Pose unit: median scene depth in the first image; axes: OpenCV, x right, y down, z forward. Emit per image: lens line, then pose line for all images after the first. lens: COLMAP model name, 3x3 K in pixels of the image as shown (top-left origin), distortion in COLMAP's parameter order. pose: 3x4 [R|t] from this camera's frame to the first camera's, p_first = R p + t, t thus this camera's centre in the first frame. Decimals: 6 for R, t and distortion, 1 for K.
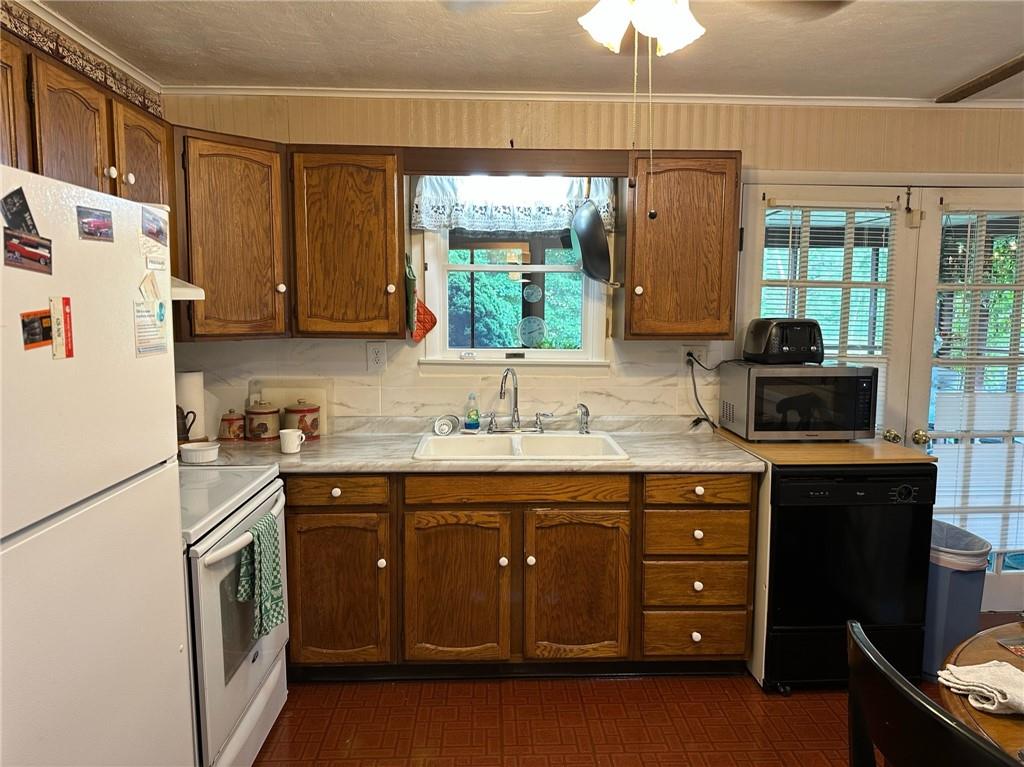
lens RADIAL K [[716.5, 0, 513.2], [0, 716.5, 385.2], [0, 0, 1]] dist [0.006546, 0.000041]
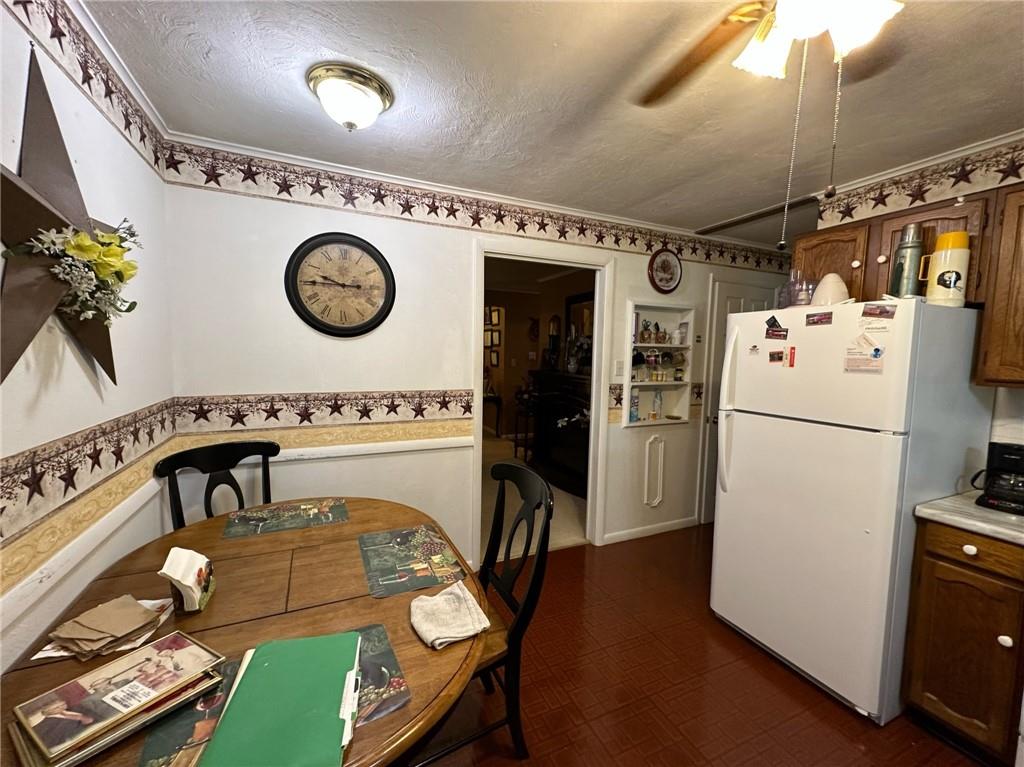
lens RADIAL K [[409.4, 0, 513.1], [0, 409.4, 382.0], [0, 0, 1]] dist [-0.000133, 0.000152]
pose [[-0.916919, 0.002002, -0.399068, 0.437885], [-0.071532, 0.982968, 0.169285, -0.070671], [0.392610, 0.183767, -0.901159, 0.809872]]
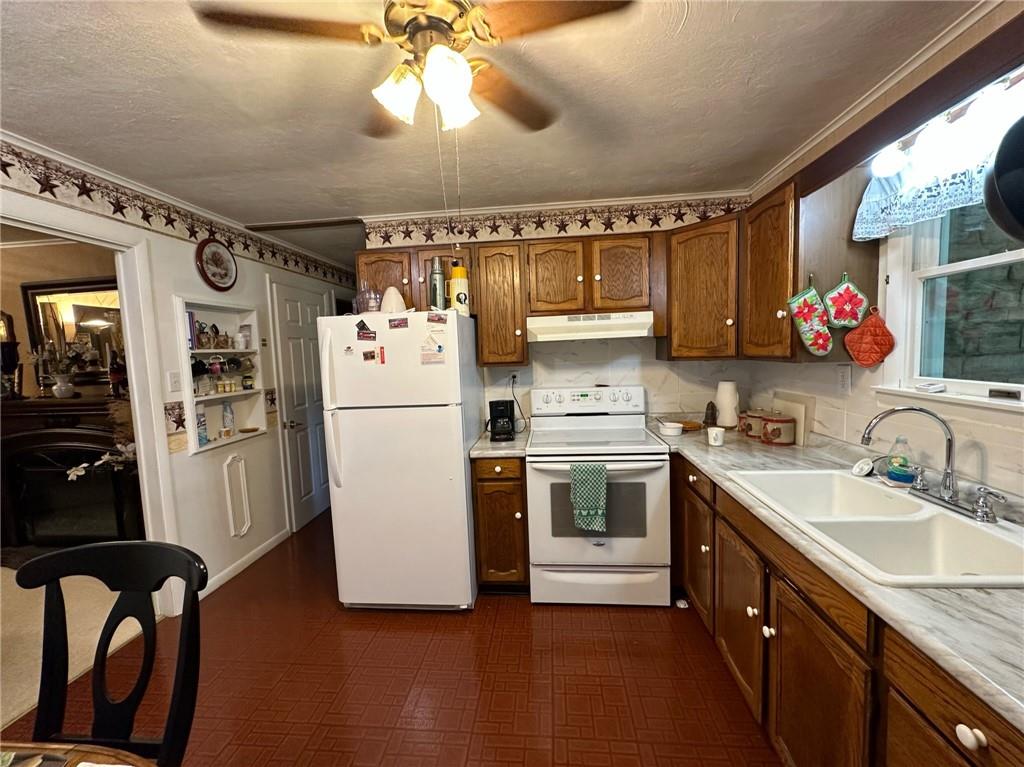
lens RADIAL K [[409.4, 0, 510.5], [0, 409.4, 382.7], [0, 0, 1]] dist [-0.000133, 0.000152]
pose [[-0.133162, 0.074159, -0.988316, 0.501981], [-0.069959, 0.994006, 0.084012, -0.061425], [0.988622, 0.080329, -0.127176, 0.728417]]
